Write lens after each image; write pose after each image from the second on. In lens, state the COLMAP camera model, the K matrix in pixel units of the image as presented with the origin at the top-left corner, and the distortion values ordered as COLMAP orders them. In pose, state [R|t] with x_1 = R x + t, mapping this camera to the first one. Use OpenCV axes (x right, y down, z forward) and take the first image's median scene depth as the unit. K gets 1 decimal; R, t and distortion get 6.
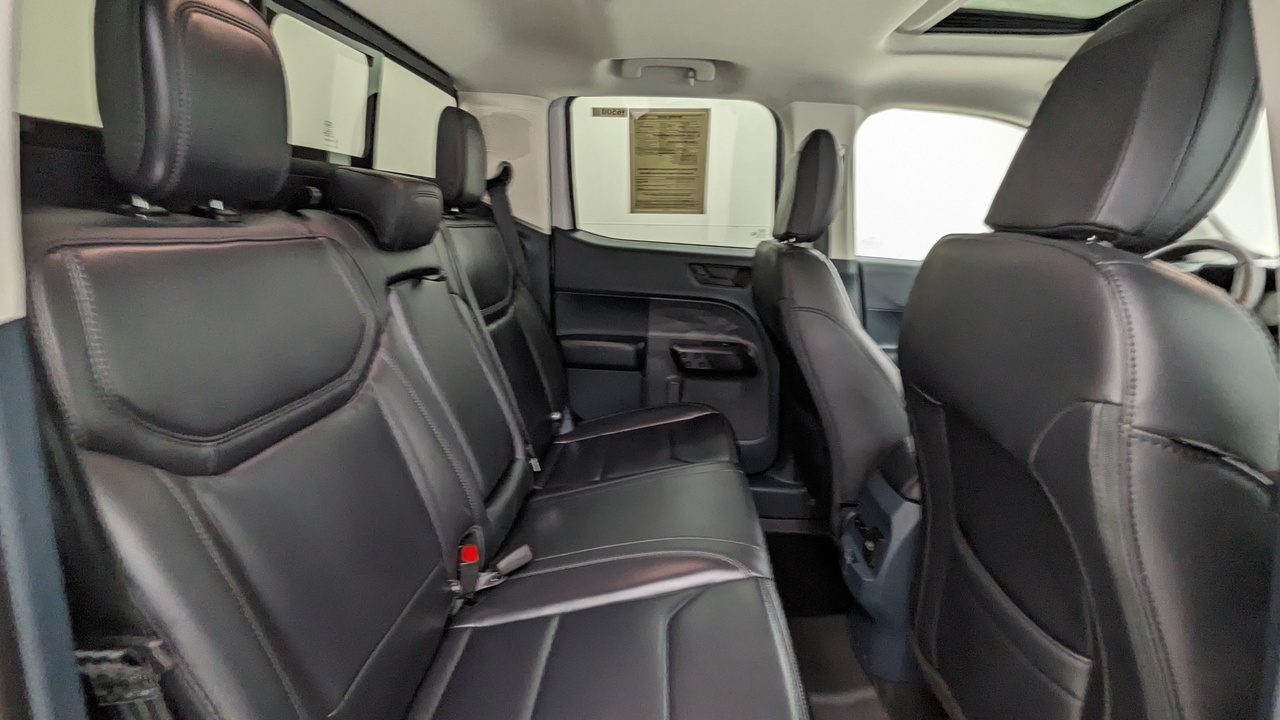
lens RADIAL K [[616.4, 0, 640.8], [0, 616.4, 361.5], [0, 0, 1]] dist [-0.000038, -0.000883]
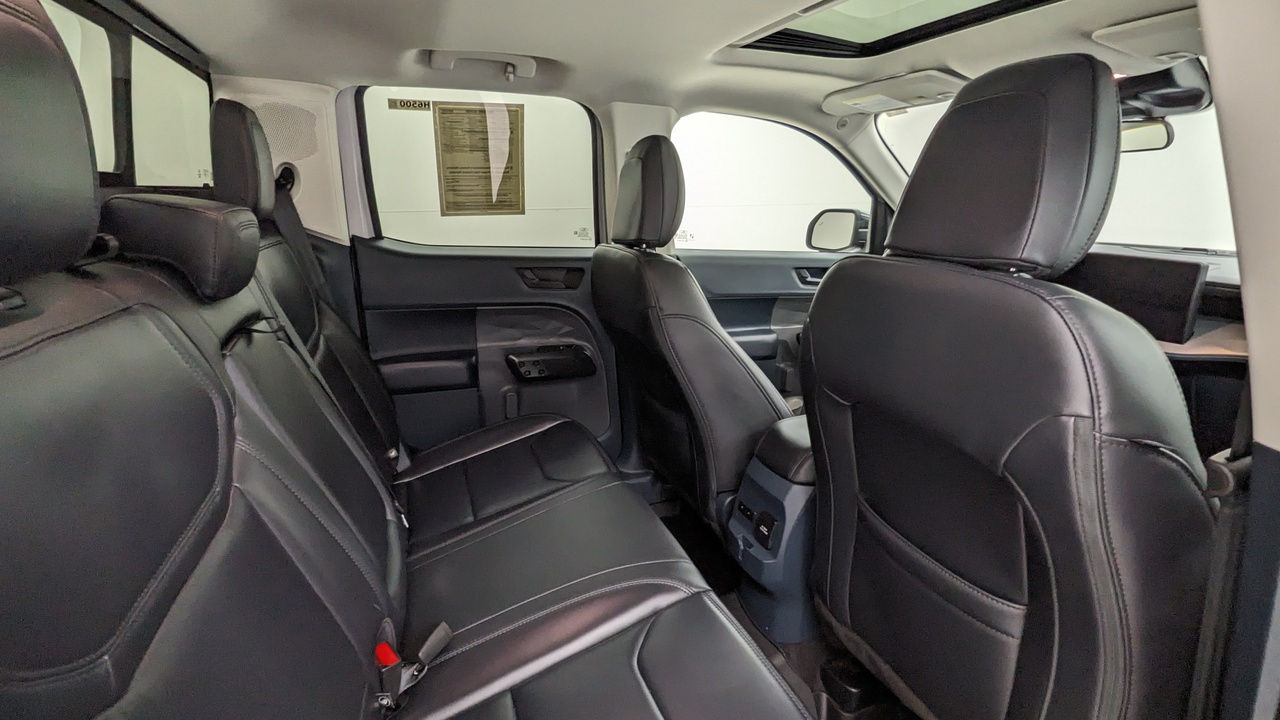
lens RADIAL K [[616.4, 0, 640.8], [0, 616.4, 361.5], [0, 0, 1]] dist [-0.000038, -0.000883]
pose [[0.918043, -0.127434, 0.375443, -0.134733], [0.112880, 0.991758, 0.060607, -0.058700], [-0.380072, -0.013259, 0.924862, 0.054155]]
